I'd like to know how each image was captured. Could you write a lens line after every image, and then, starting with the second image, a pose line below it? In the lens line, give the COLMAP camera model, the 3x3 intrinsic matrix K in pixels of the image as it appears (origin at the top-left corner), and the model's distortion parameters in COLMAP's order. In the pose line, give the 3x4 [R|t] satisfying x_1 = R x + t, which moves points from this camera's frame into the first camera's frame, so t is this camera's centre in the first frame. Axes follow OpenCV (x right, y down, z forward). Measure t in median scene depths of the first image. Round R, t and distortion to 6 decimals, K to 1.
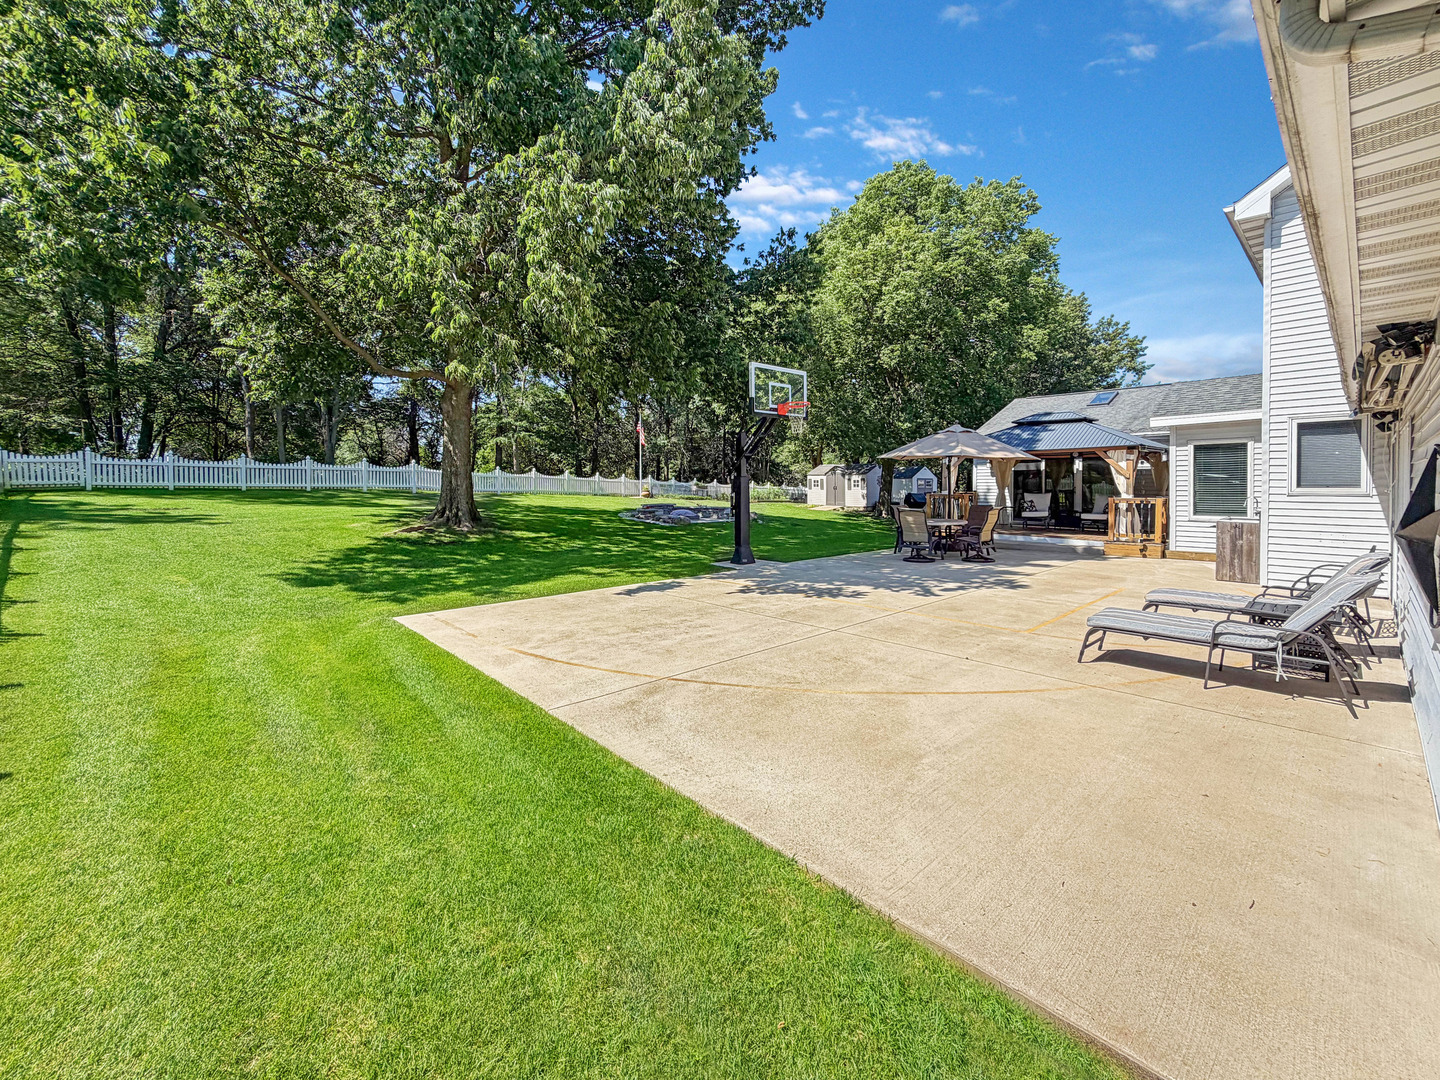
lens RADIAL K [[575.8, 0, 714.0], [0, 575.8, 490.0], [0, 0, 1]] dist [0.000175, 0.000010]
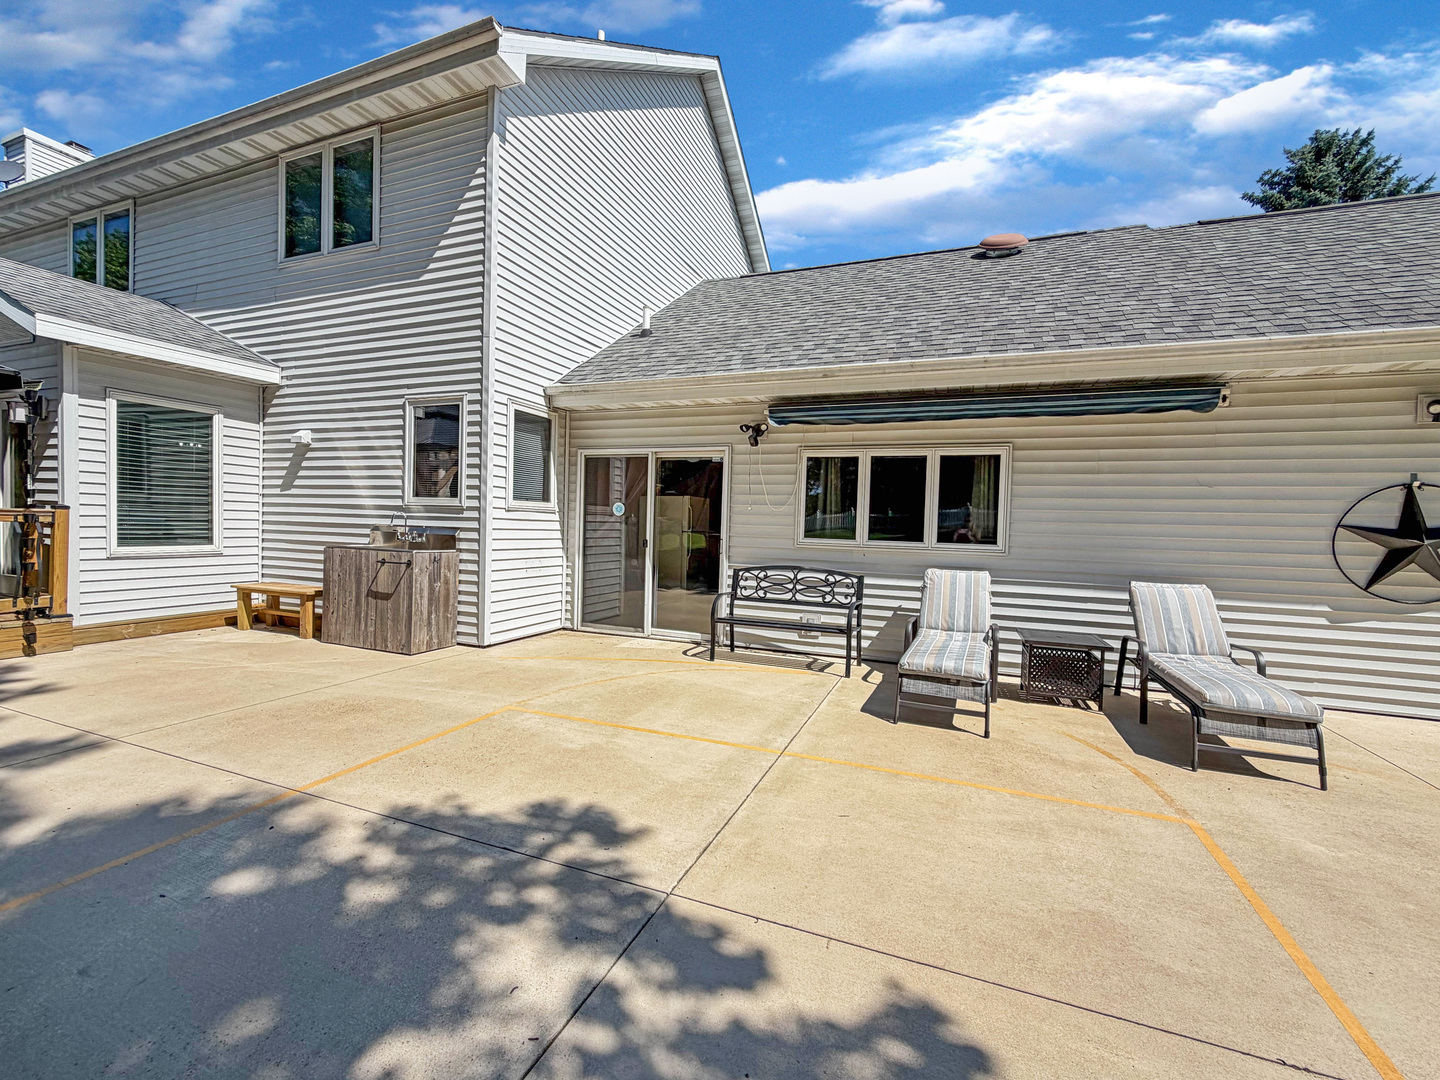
lens RADIAL K [[597.1, 0, 727.6], [0, 597.1, 555.4], [0, 0, 1]] dist [-0.000268, -0.000001]
pose [[-0.450832, -0.052135, 0.891085, 0.205830], [-0.020670, 0.998635, 0.047970, 0.022014], [-0.892369, 0.003208, -0.451295, 1.013356]]
